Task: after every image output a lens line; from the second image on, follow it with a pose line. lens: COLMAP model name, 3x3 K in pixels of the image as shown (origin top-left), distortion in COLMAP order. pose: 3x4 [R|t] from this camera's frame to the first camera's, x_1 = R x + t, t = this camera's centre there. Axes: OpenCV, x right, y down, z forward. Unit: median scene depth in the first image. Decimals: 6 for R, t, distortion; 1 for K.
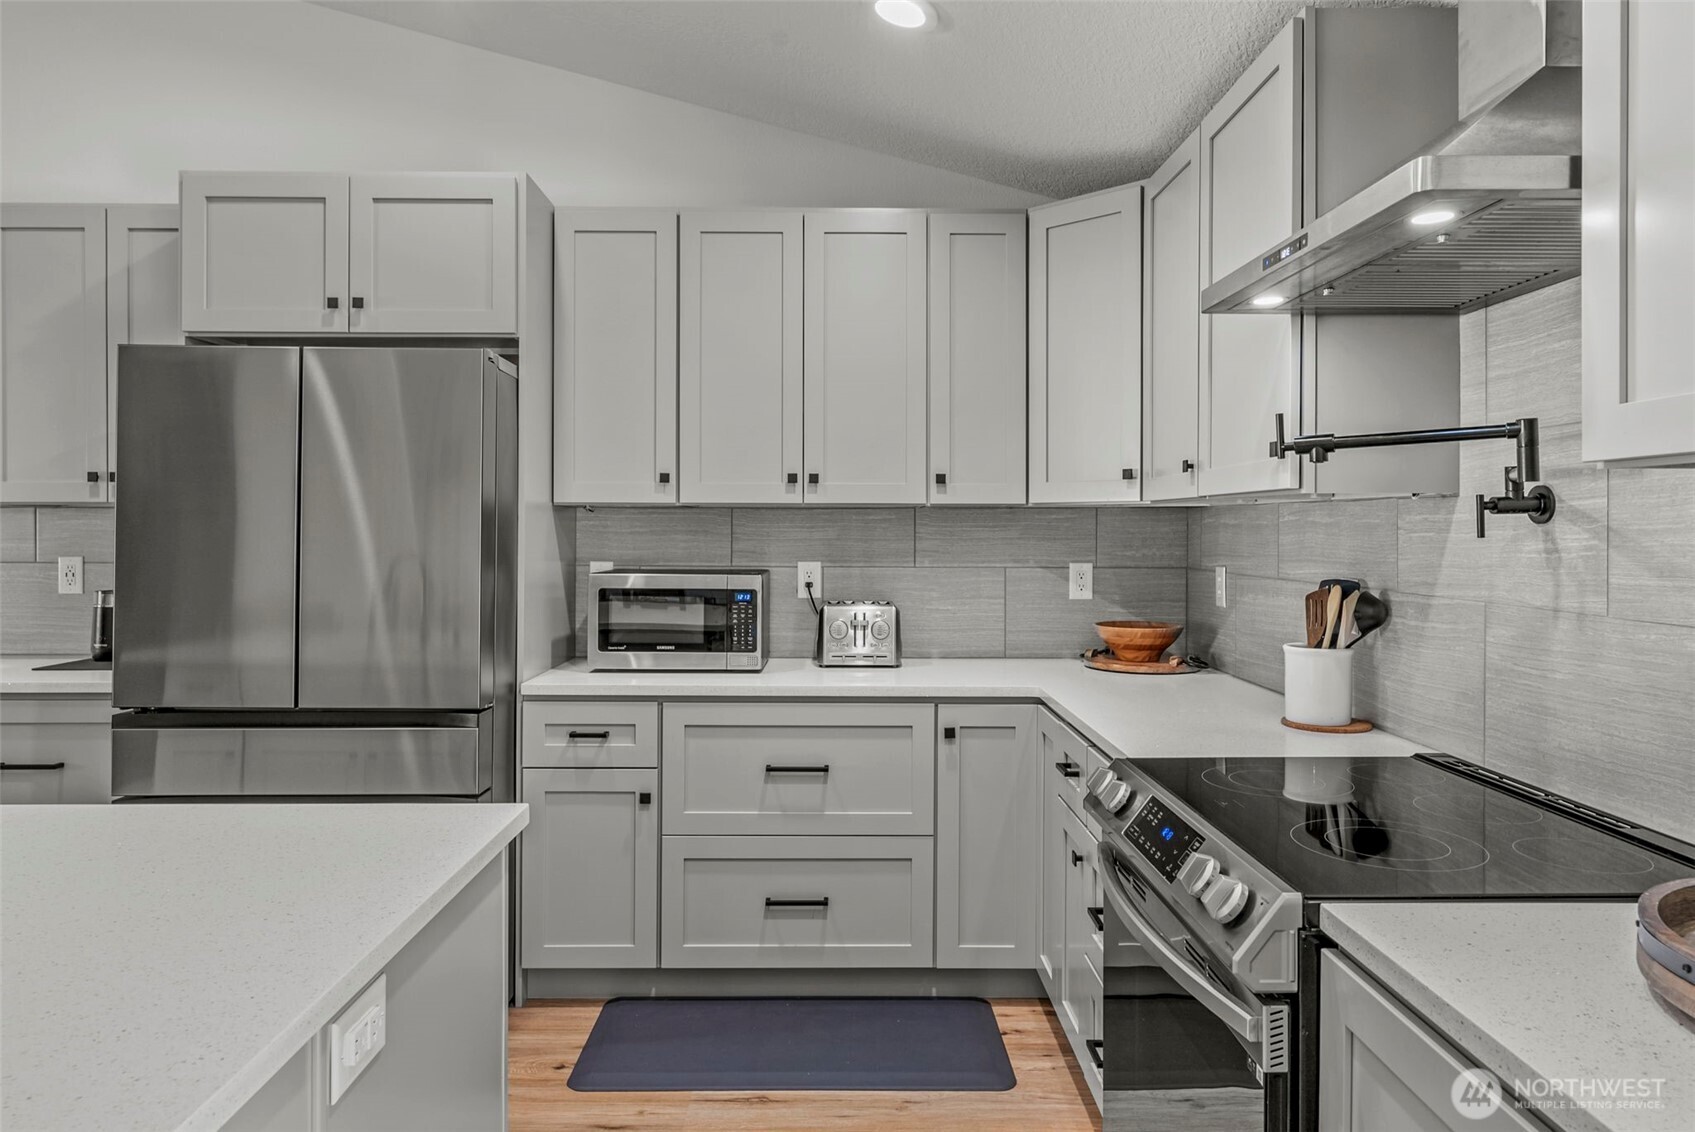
lens RADIAL K [[1076.2, 0, 855.0], [0, 1076.2, 530.3], [0, 0, 1]] dist [0.000307, 0.000086]
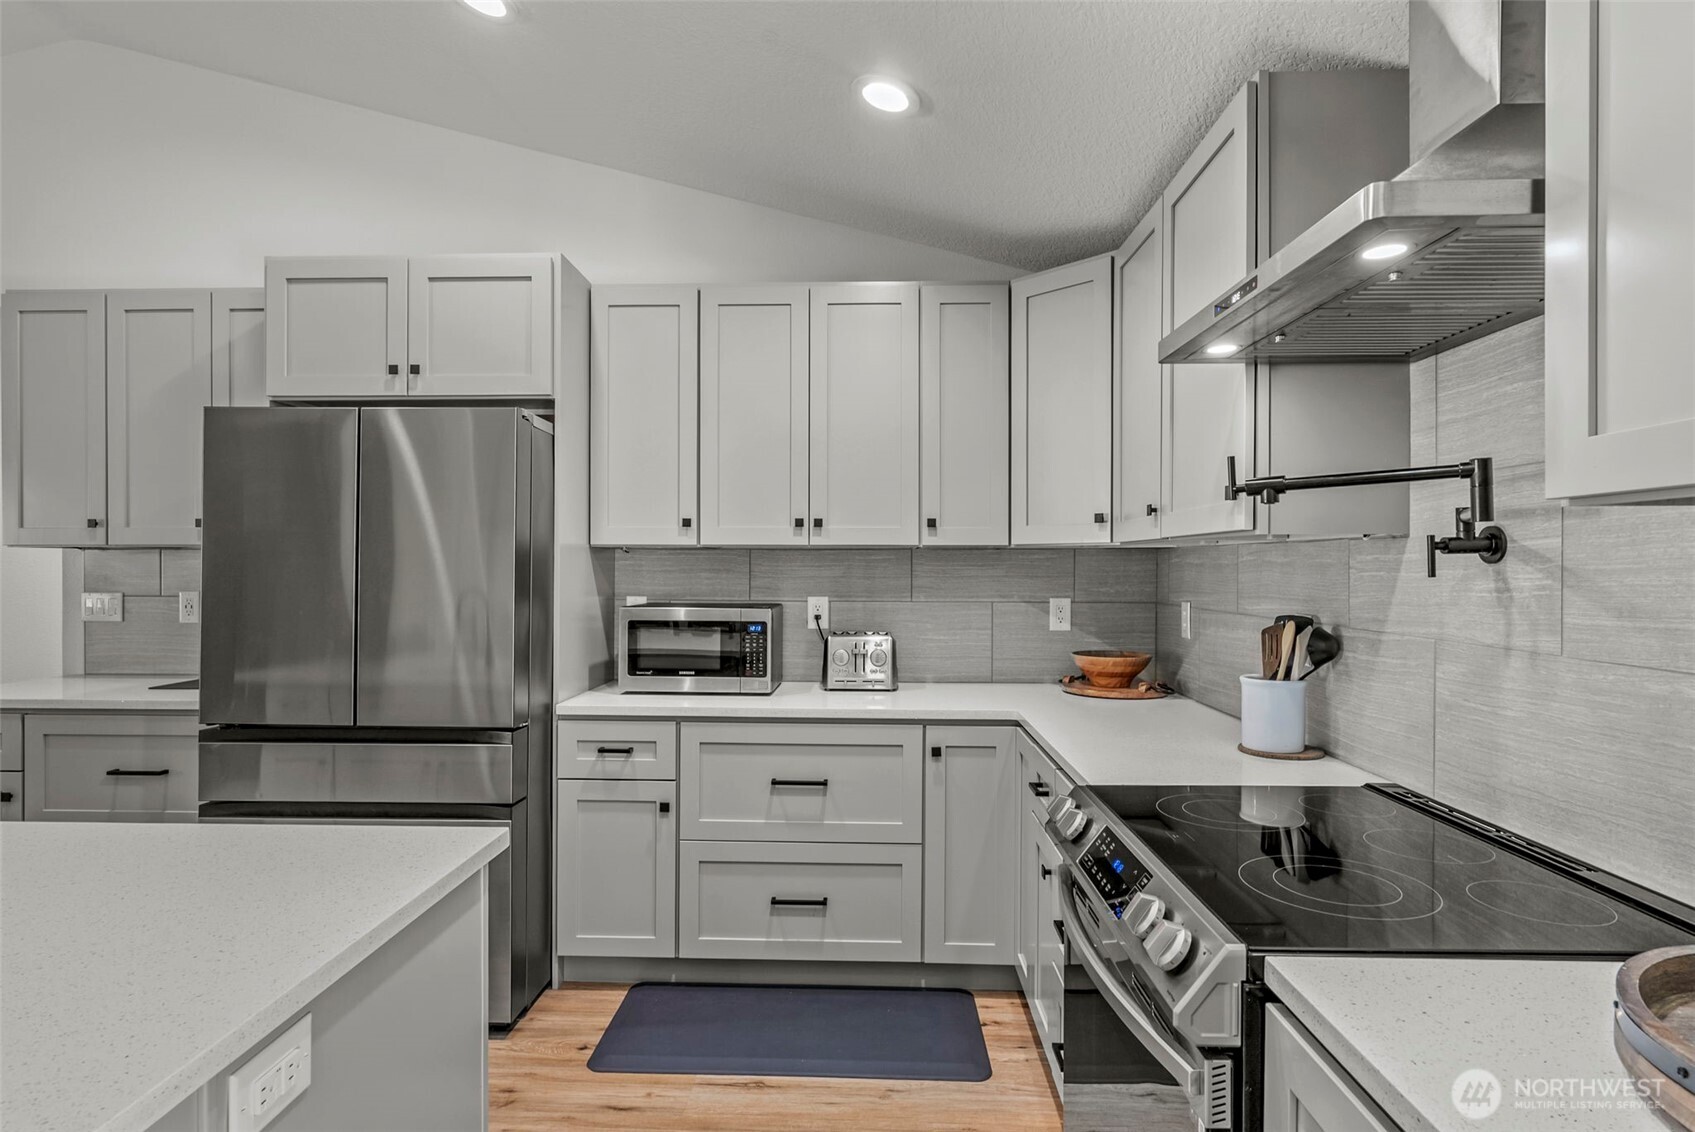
lens RADIAL K [[892.1, 0, 848.9], [0, 892.1, 569.9], [0, 0, 1]] dist [-0.005360, 0.001449]
pose [[0.998932, 0.000187, -0.046205, 0.046442], [-0.000097, 0.999998, 0.001954, -0.001122], [0.046206, -0.001948, 0.998930, 0.089414]]
